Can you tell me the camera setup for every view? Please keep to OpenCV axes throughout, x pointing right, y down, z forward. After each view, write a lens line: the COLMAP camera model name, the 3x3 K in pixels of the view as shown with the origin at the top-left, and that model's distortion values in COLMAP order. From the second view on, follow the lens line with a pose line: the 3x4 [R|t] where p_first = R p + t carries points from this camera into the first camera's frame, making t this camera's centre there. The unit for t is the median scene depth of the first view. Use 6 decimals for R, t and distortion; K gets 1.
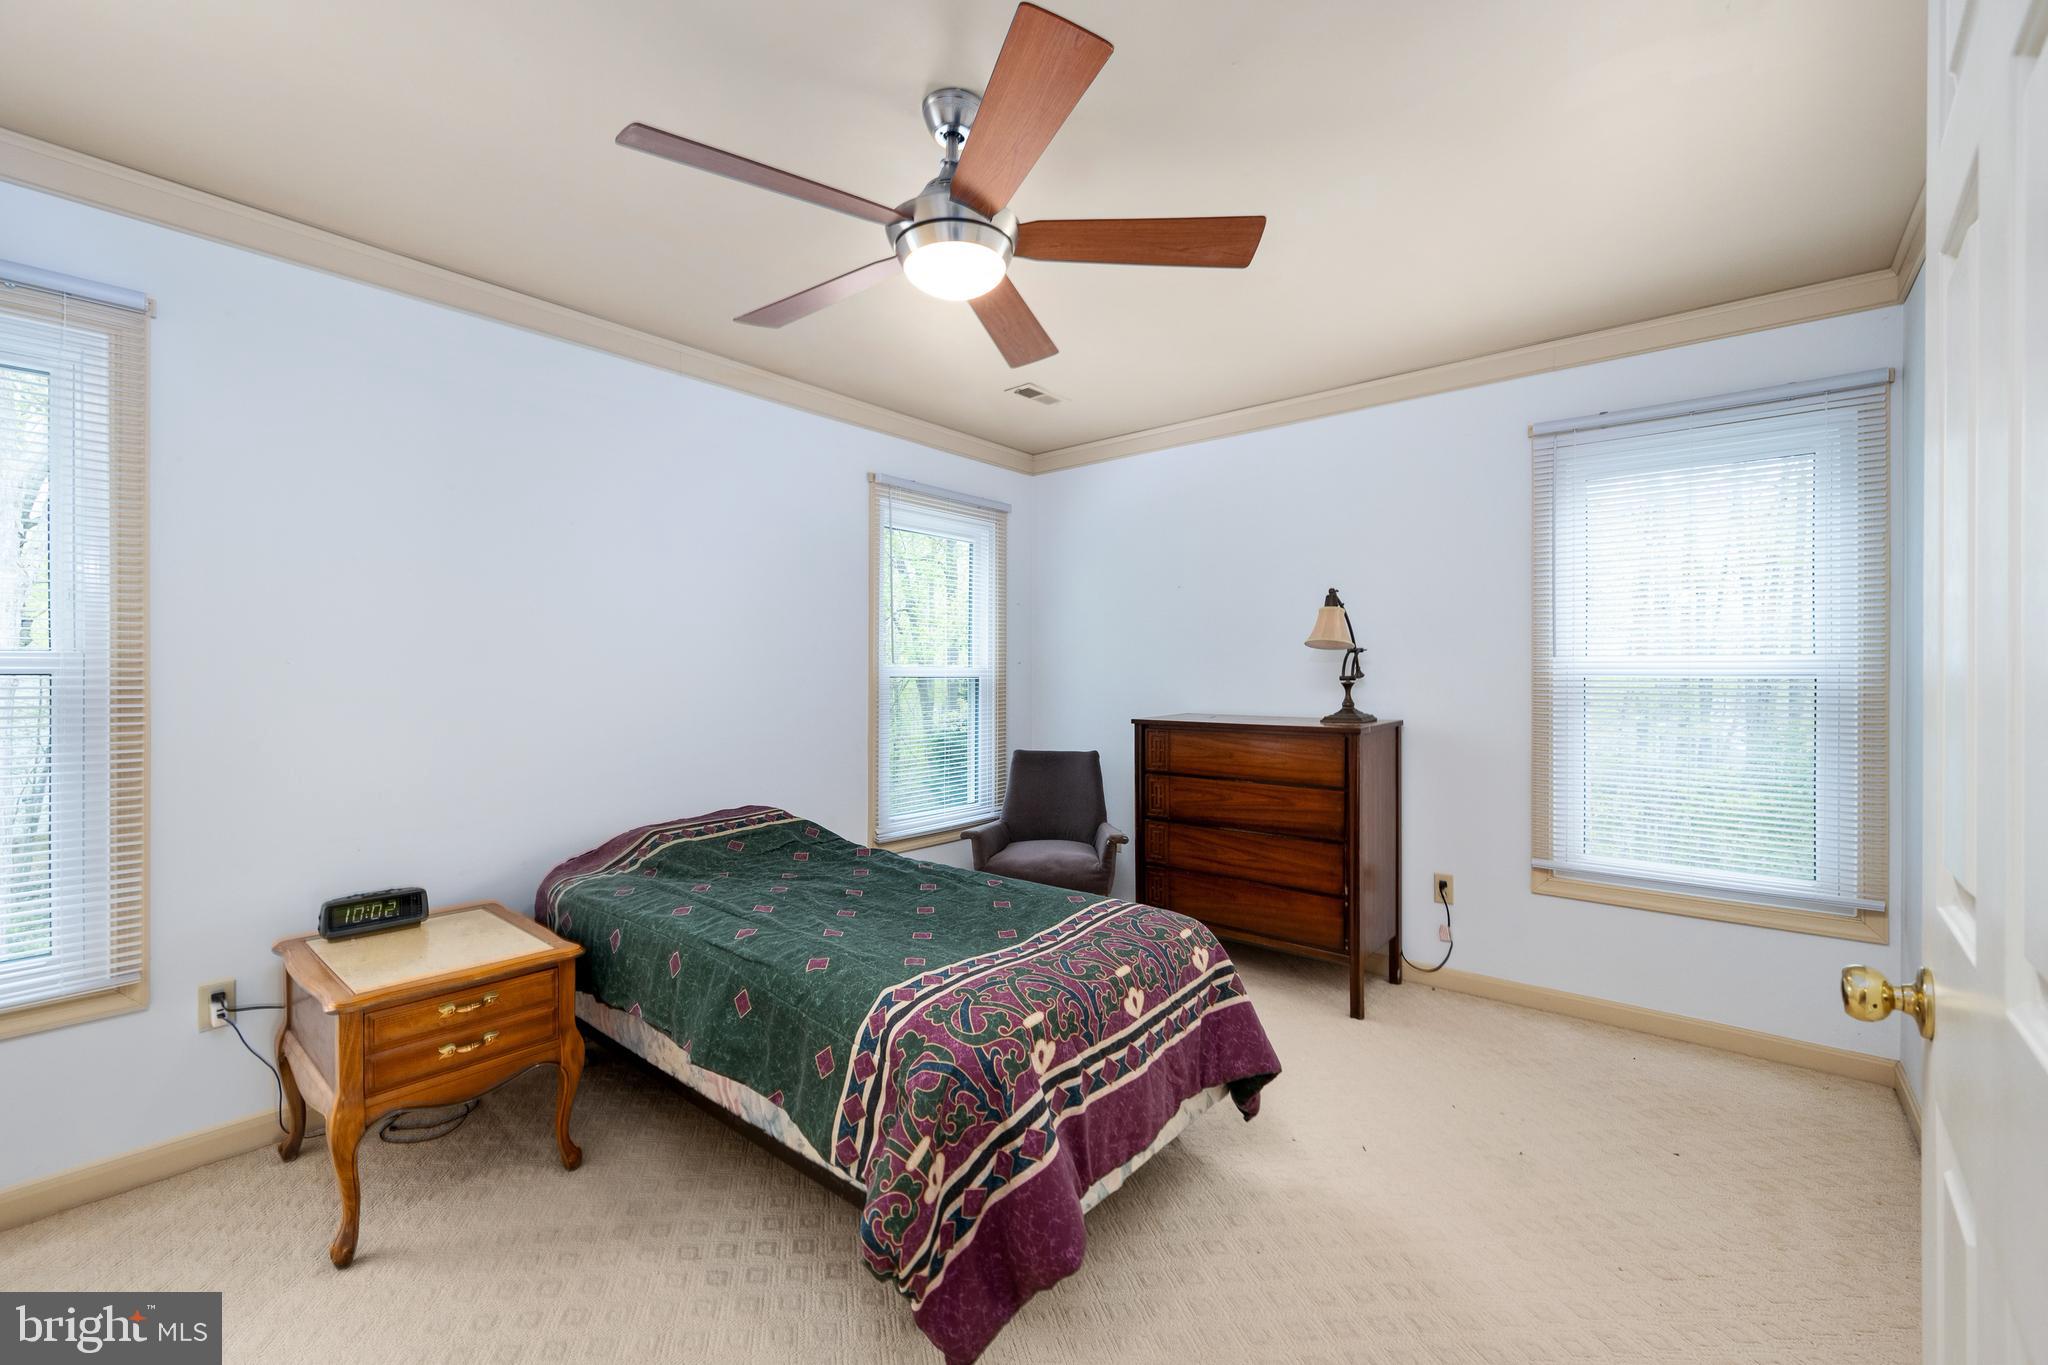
lens RADIAL K [[817.3, 0, 1024.0], [0, 817.3, 682.5], [0, 0, 1]] dist [-0.000692, -0.000089]
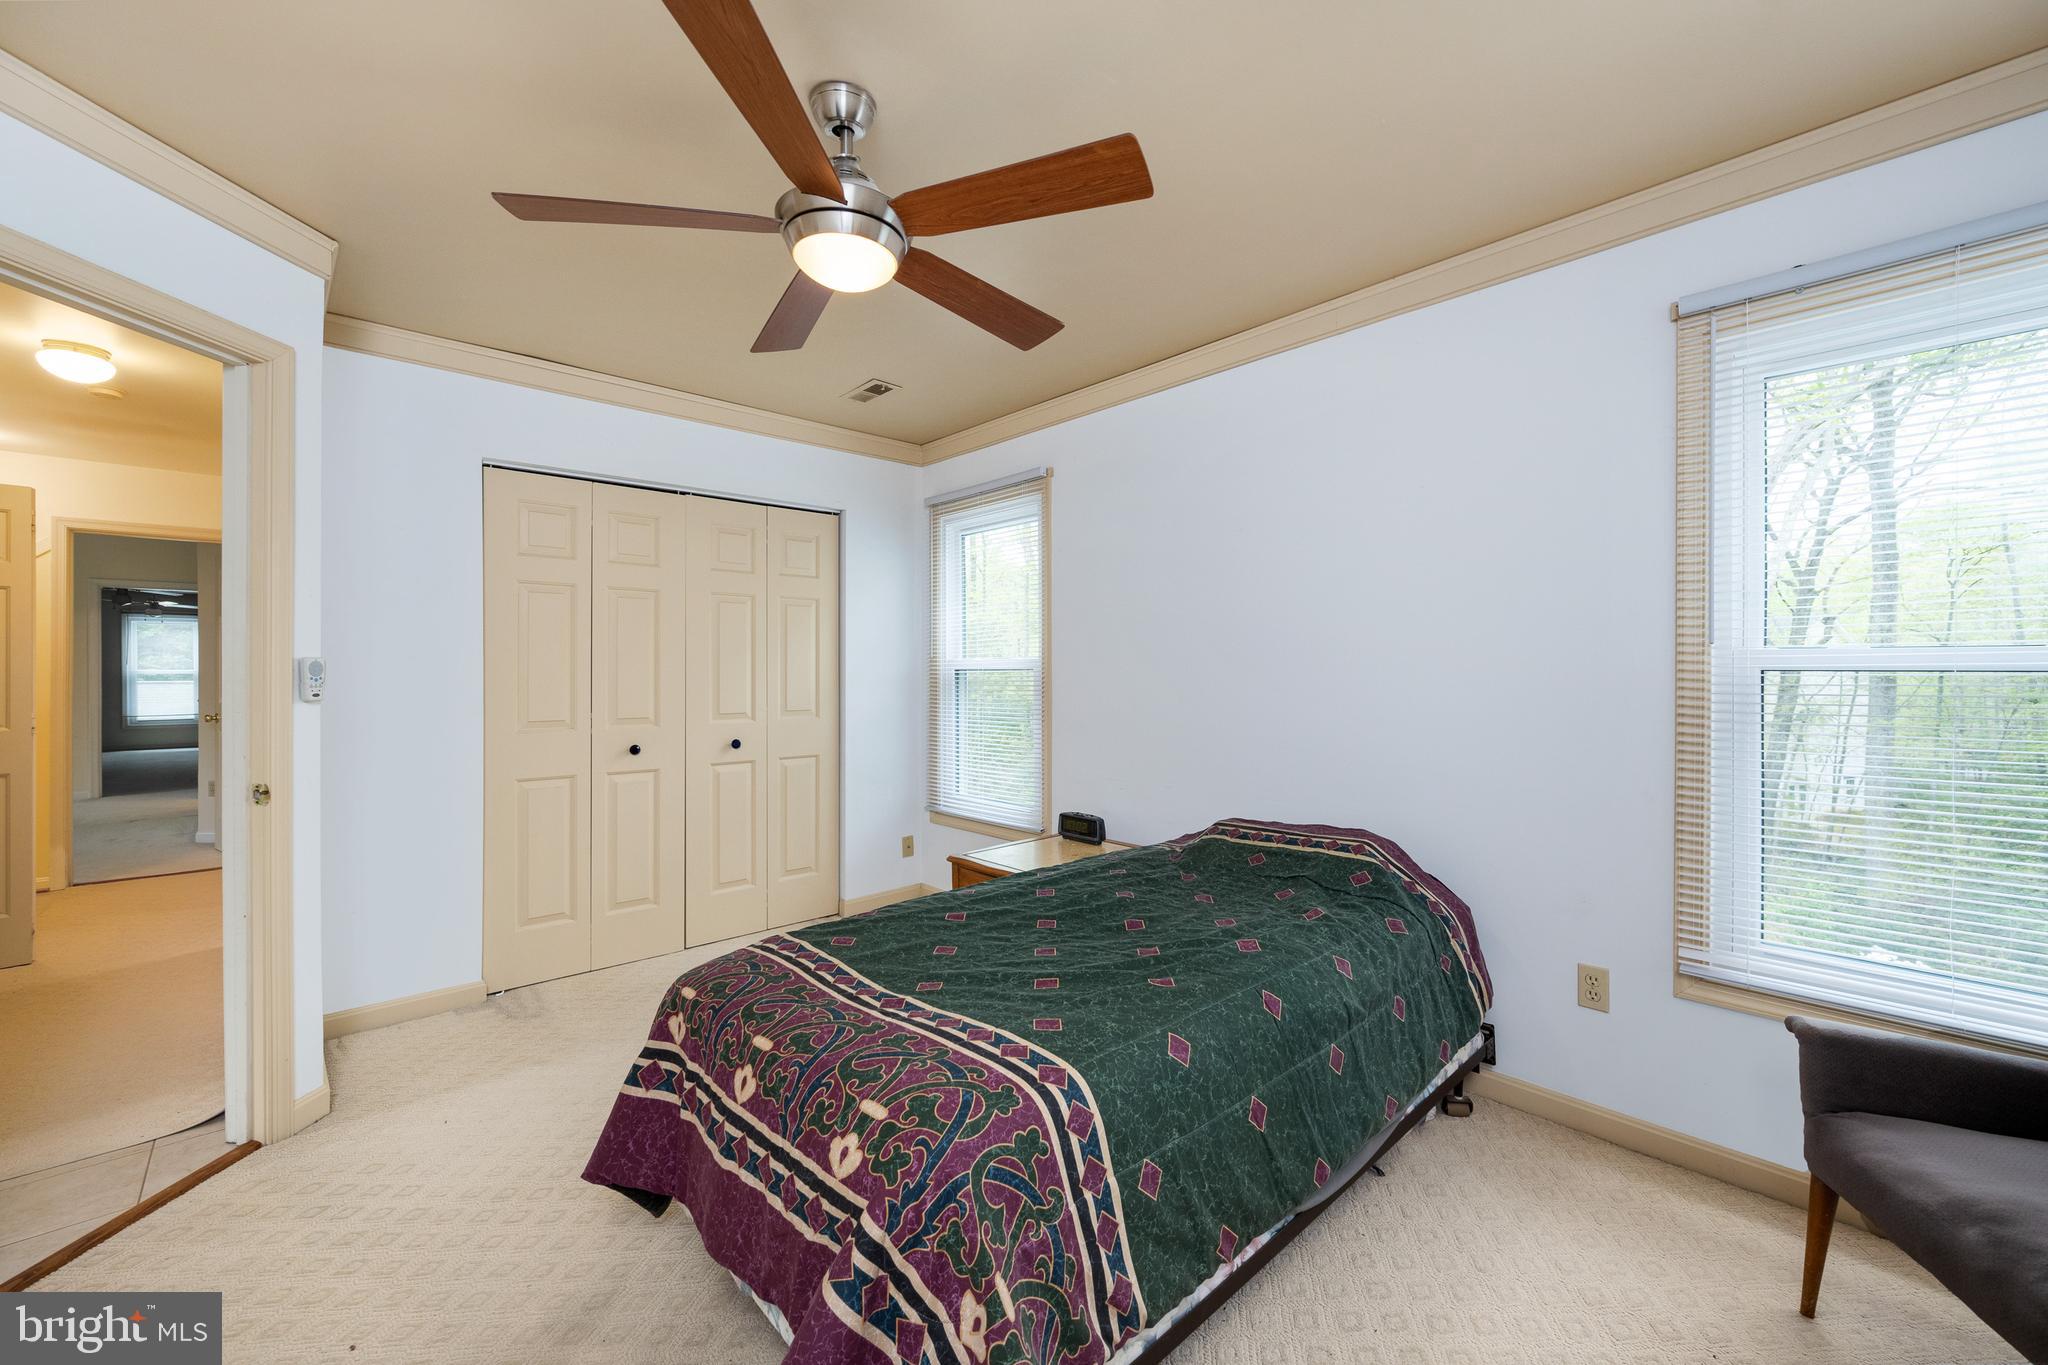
lens RADIAL K [[817.3, 0, 1024.0], [0, 817.3, 682.5], [0, 0, 1]] dist [-0.000692, -0.000089]
pose [[-0.133044, 0.008890, -0.991070, 0.800835], [-0.001257, 0.999957, 0.009138, -0.000323], [0.991109, 0.002461, -0.133027, 1.255733]]
